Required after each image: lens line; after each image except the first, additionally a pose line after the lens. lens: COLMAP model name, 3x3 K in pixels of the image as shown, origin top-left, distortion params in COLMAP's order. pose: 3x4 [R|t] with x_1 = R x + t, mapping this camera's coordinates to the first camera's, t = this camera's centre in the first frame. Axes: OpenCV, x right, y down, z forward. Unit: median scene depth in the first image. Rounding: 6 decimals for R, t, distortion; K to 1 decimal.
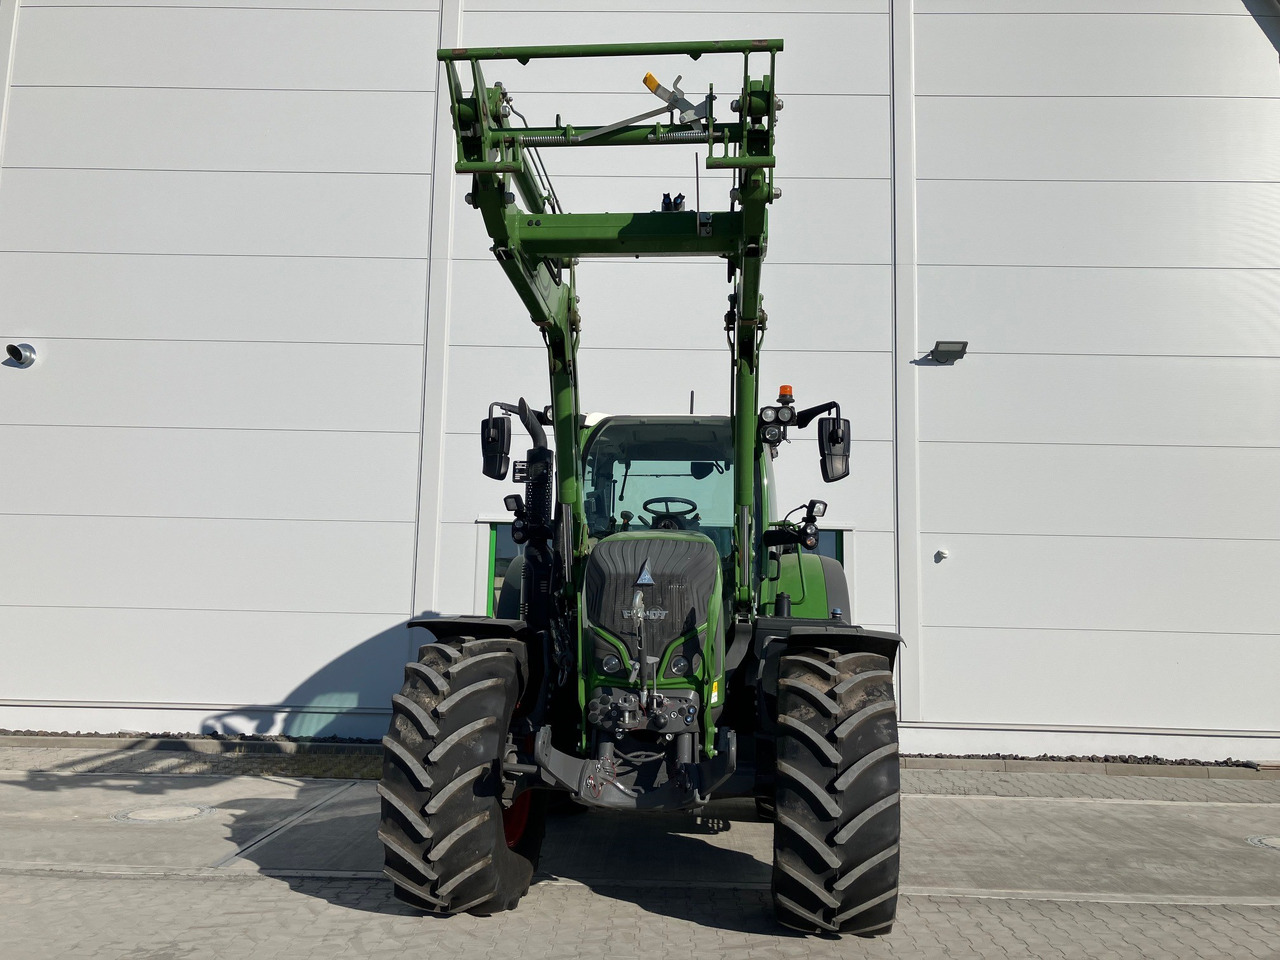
lens RADIAL K [[1042.5, 0, 645.0], [0, 1042.5, 454.3], [0, 0, 1]] dist [0.022154, -0.002249]
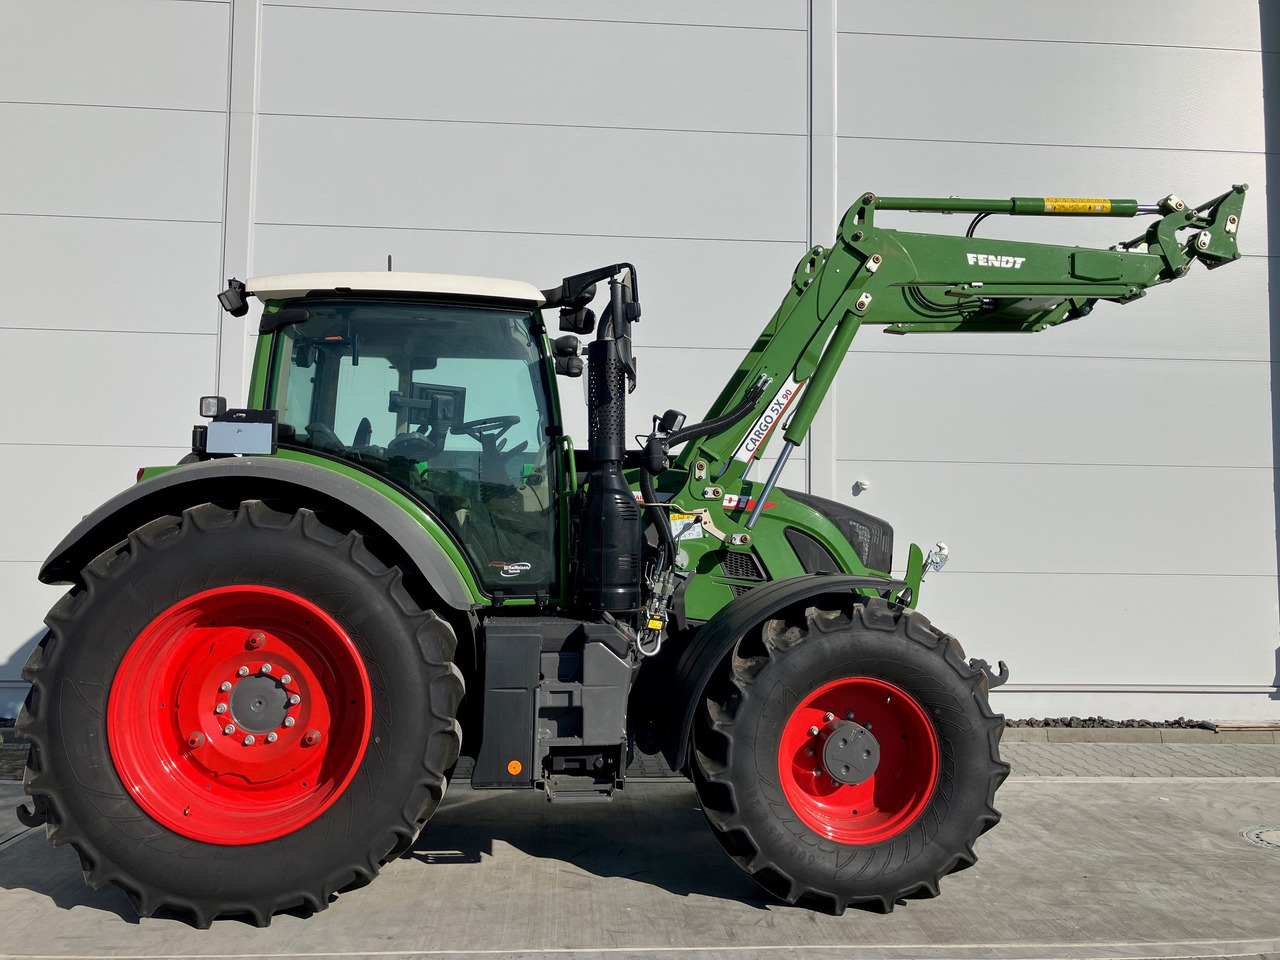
lens RADIAL K [[1042.5, 0, 645.0], [0, 1042.5, 454.3], [0, 0, 1]] dist [0.022154, -0.002249]
pose [[0.995700, -0.000584, 0.092639, 0.042634], [-0.004546, 0.998467, 0.055157, 0.032317], [-0.092529, -0.055340, 0.994171, 0.235933]]
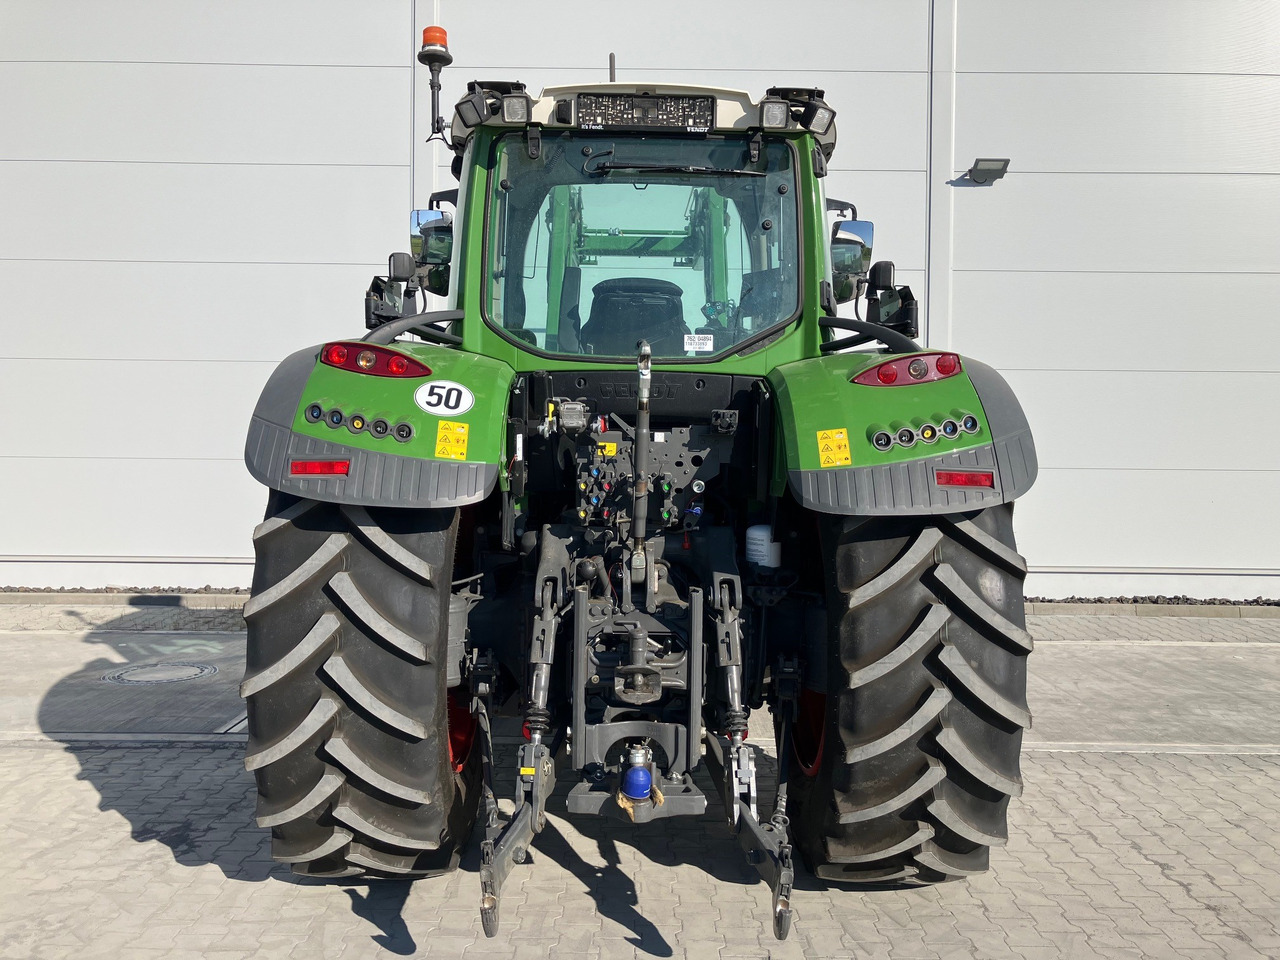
lens RADIAL K [[1042.5, 0, 645.0], [0, 1042.5, 454.3], [0, 0, 1]] dist [0.022154, -0.002249]
pose [[0.999711, -0.011400, 0.021159, -0.040260], [0.008221, 0.989446, 0.144671, 0.015835], [-0.022585, -0.144456, 0.989253, 0.085240]]
